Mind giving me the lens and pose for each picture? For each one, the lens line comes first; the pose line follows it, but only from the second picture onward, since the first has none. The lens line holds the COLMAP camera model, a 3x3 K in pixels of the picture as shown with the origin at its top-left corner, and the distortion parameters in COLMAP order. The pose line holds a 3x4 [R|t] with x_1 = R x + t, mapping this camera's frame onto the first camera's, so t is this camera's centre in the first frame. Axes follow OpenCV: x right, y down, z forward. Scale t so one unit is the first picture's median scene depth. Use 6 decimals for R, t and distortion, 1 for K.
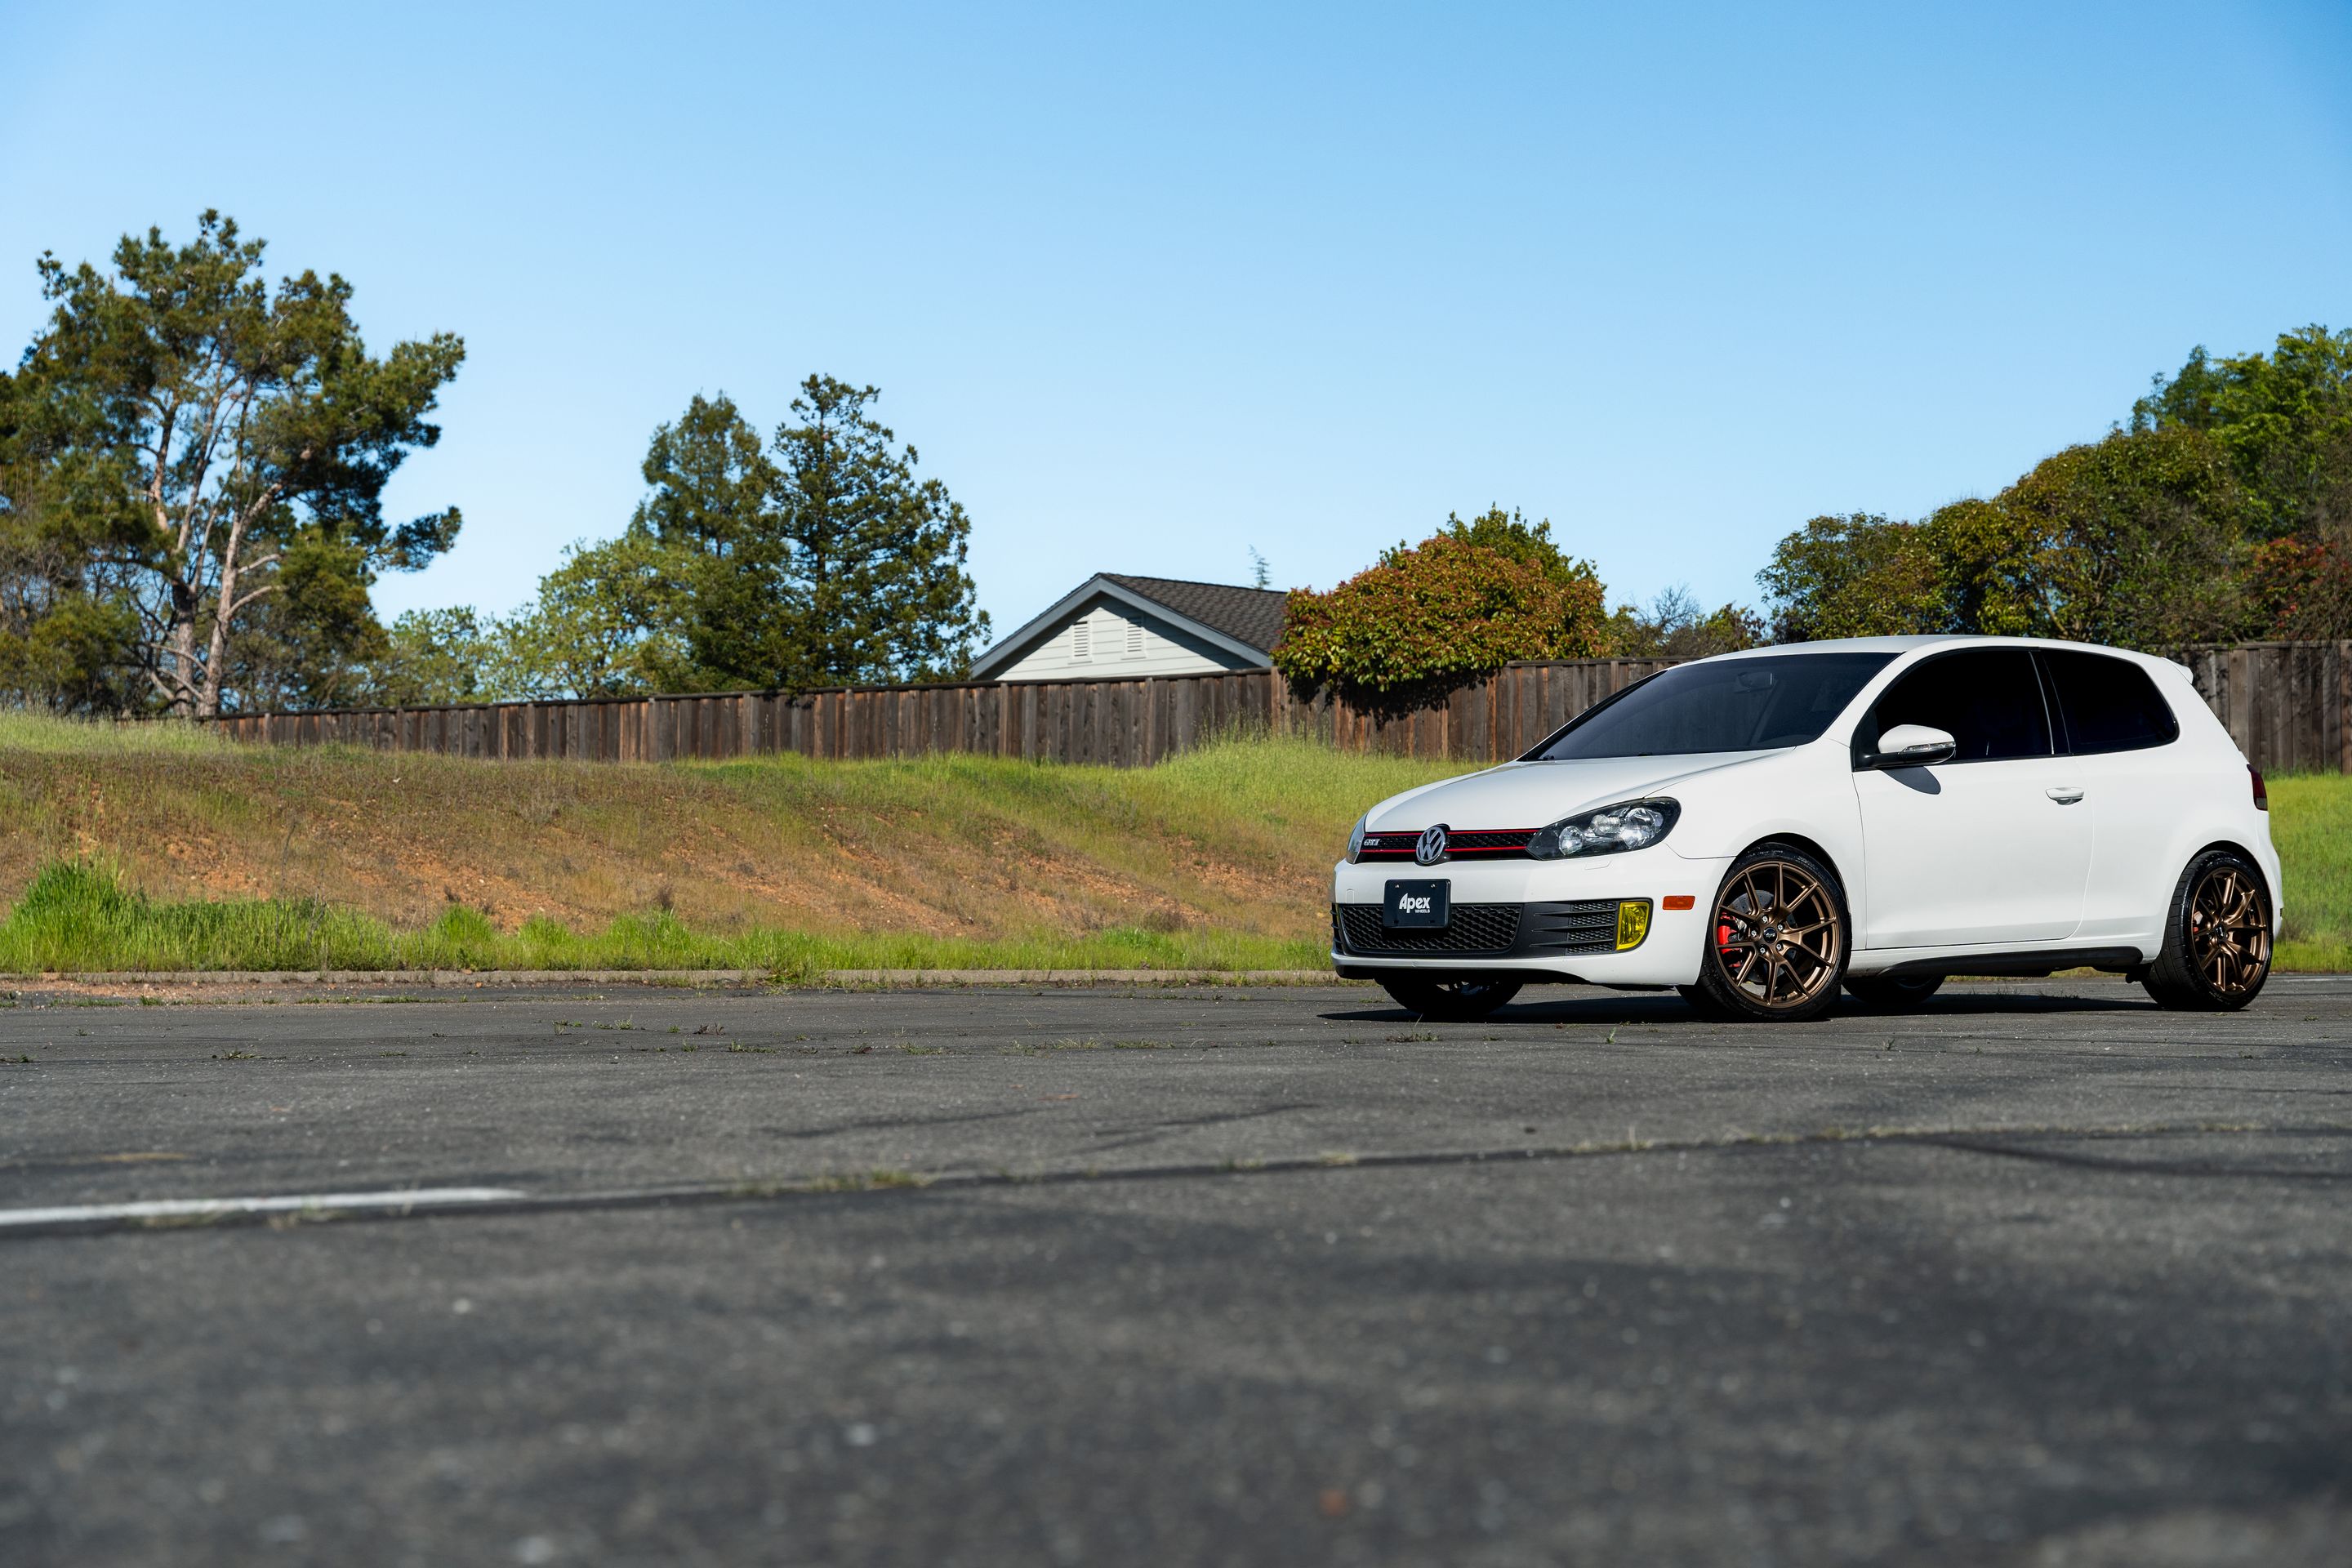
lens RADIAL K [[3299.0, 0, 1175.2], [0, 3299.0, 776.8], [0, 0, 1]] dist [0.017572, 0.003525]
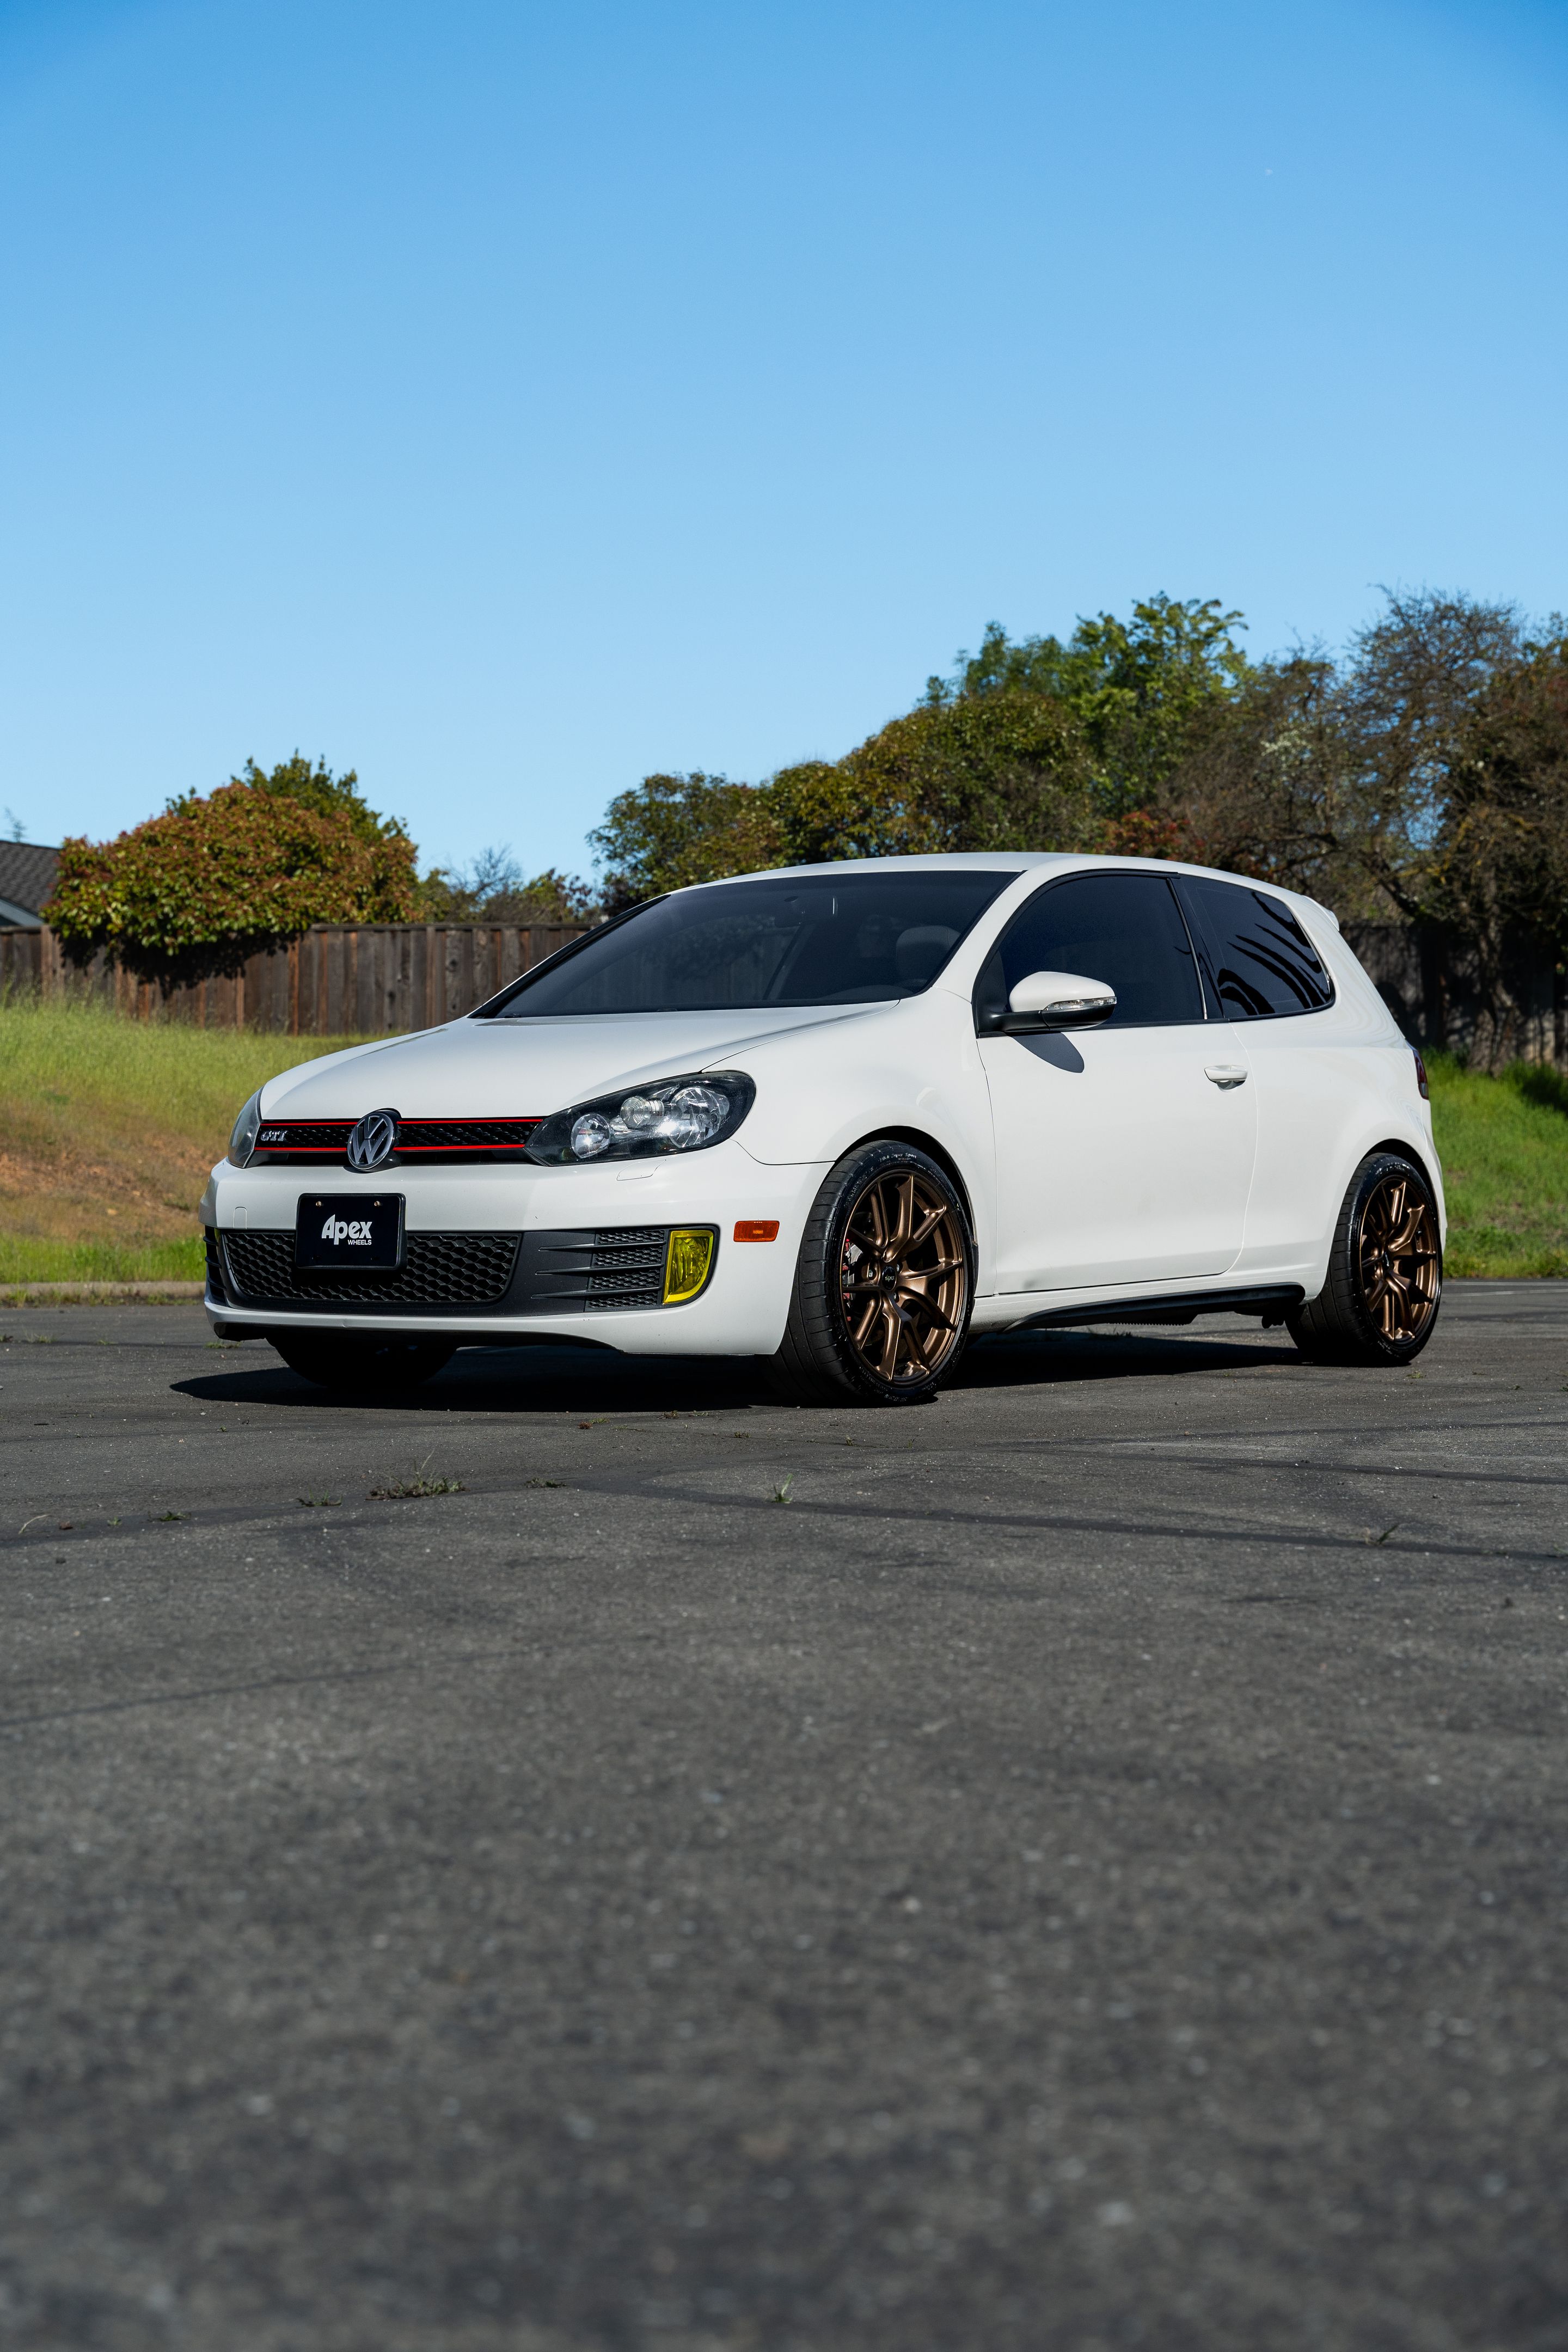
lens RADIAL K [[3299.0, 0, 776.7], [0, 3299.0, 1170.3], [0, 0, 1]] dist [0.017572, 0.003525]
pose [[0.967838, 0.005156, 0.251521, -0.002737], [-0.013695, 0.999387, 0.032211, 0.001302], [-0.251200, -0.034620, 0.967316, 0.102299]]
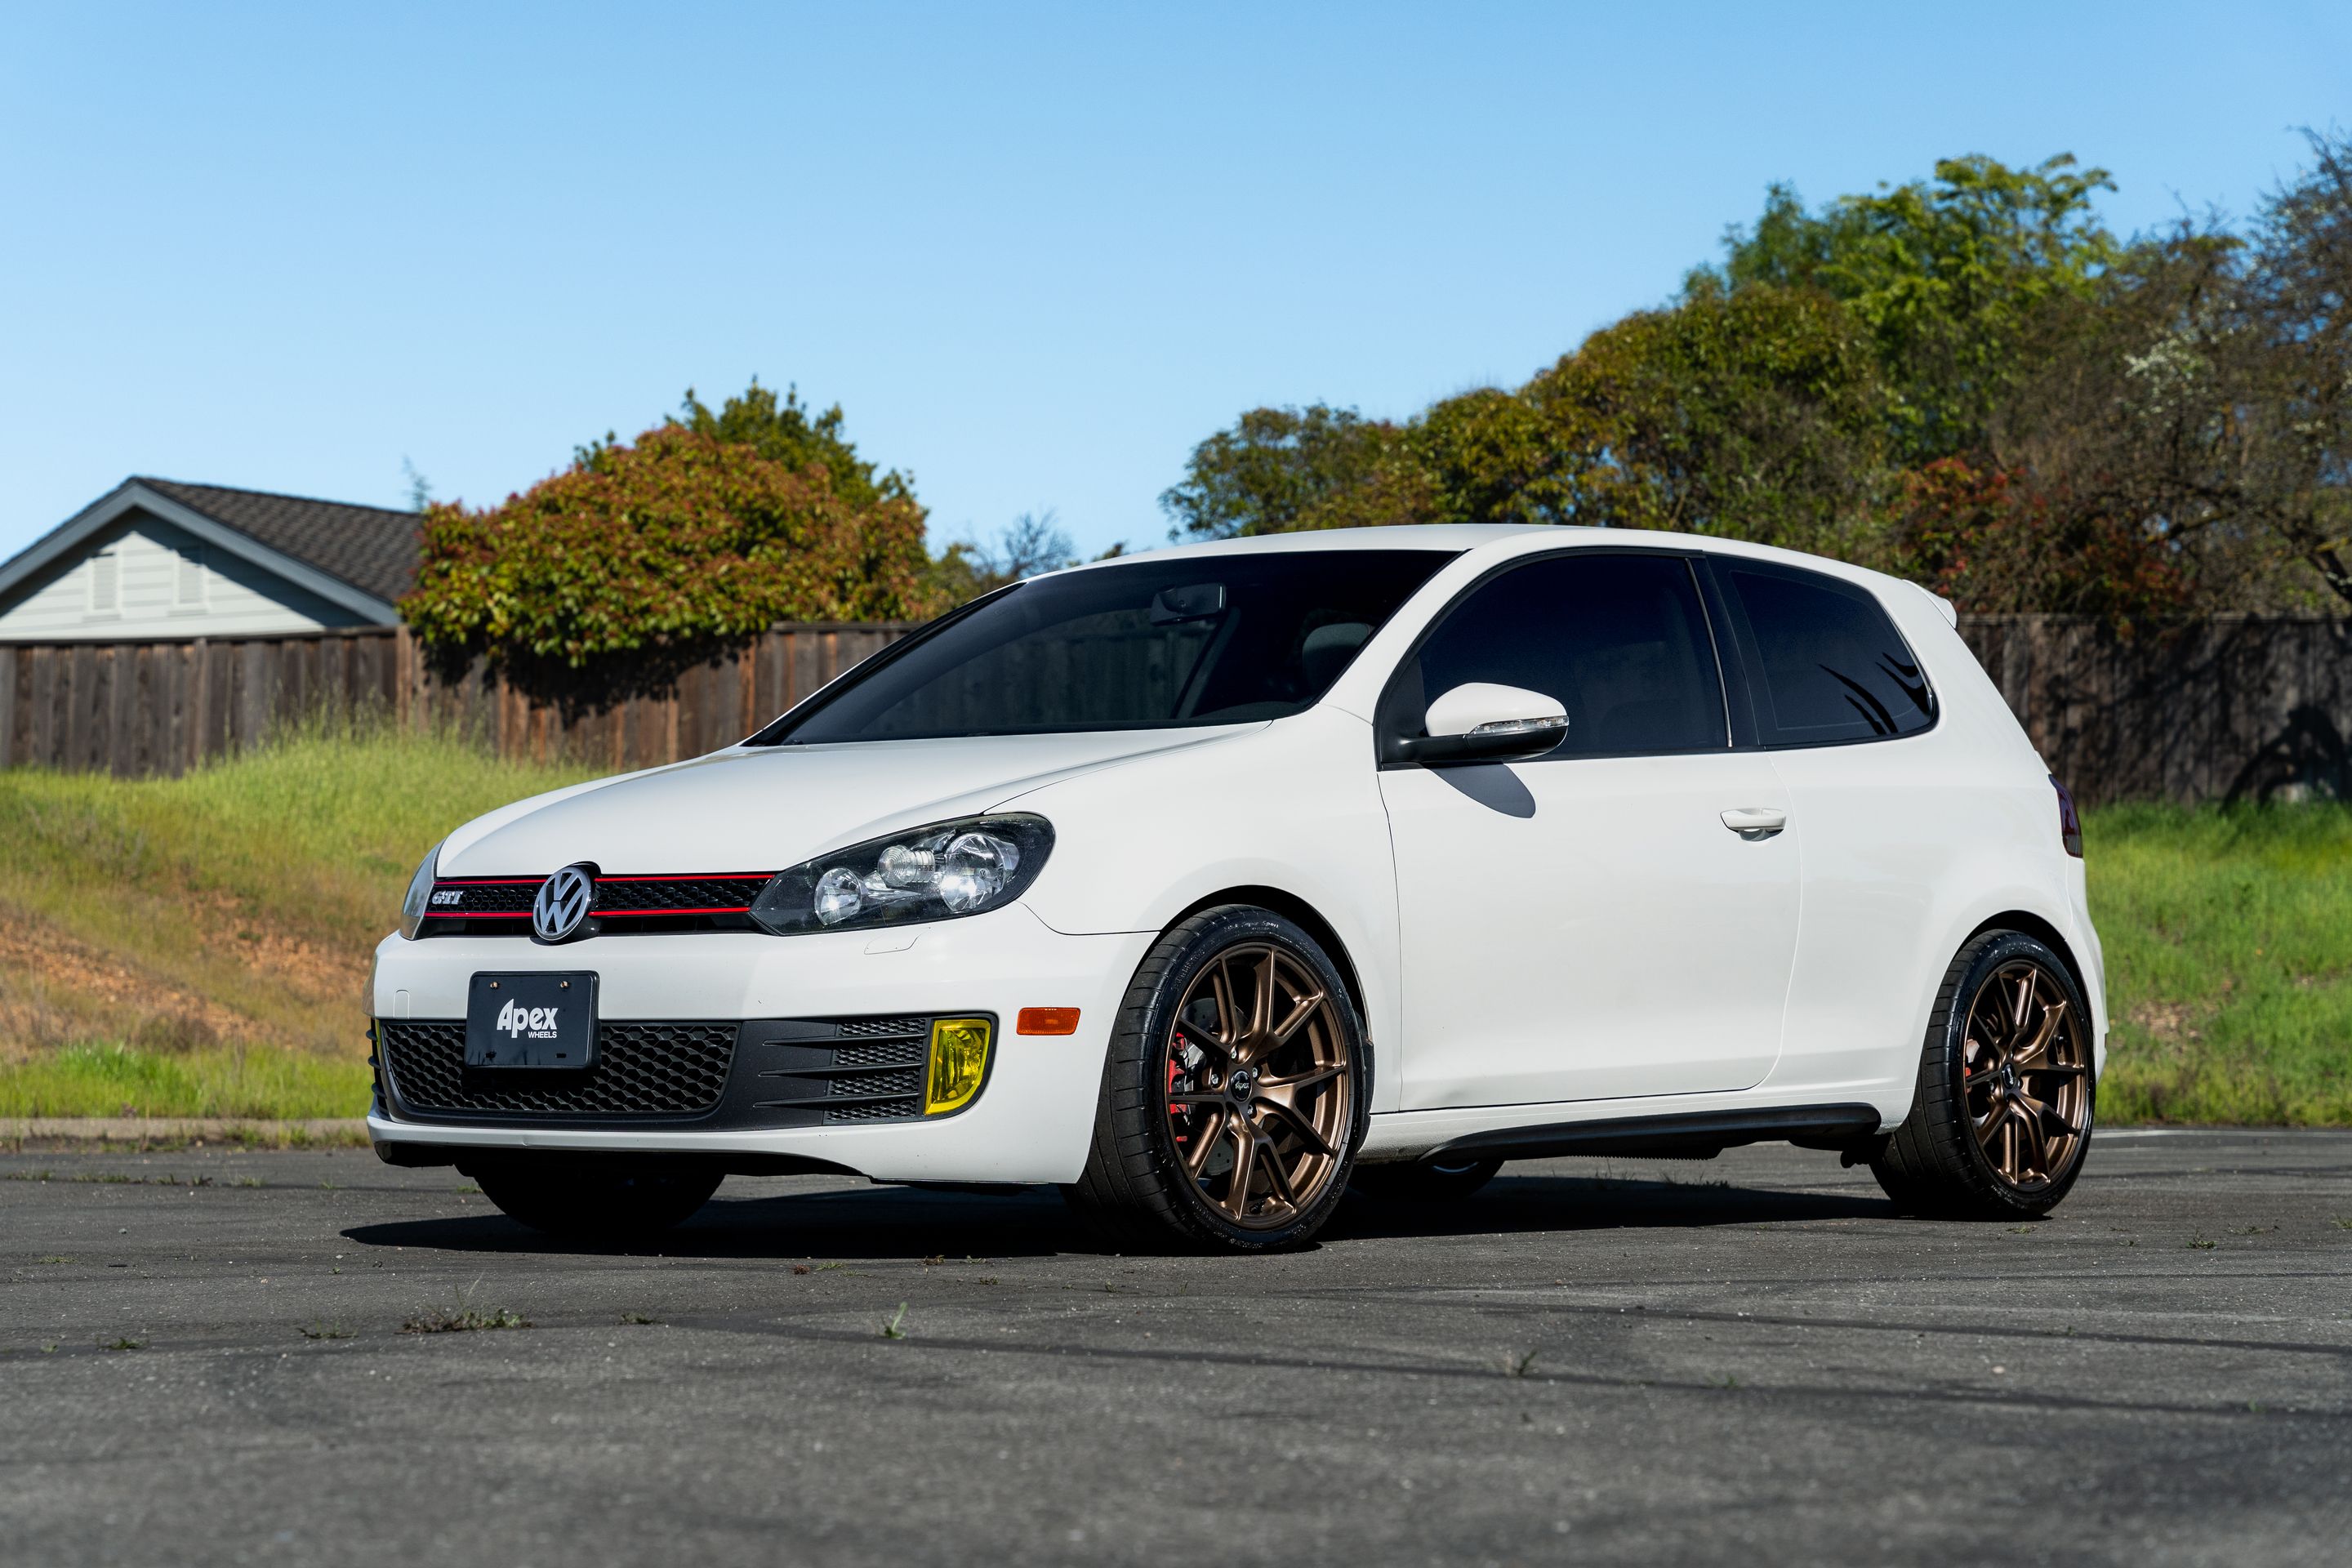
lens RADIAL K [[4834.8, 0, 1152.6], [0, 4834.8, 790.3], [0, 0, 1]] dist [0.038388, 0.223497]
pose [[0.984439, 0.015013, 0.175083, 0.010814], [-0.014149, 0.999881, -0.006185, 0.001998], [-0.175155, 0.003611, 0.984534, 0.075644]]
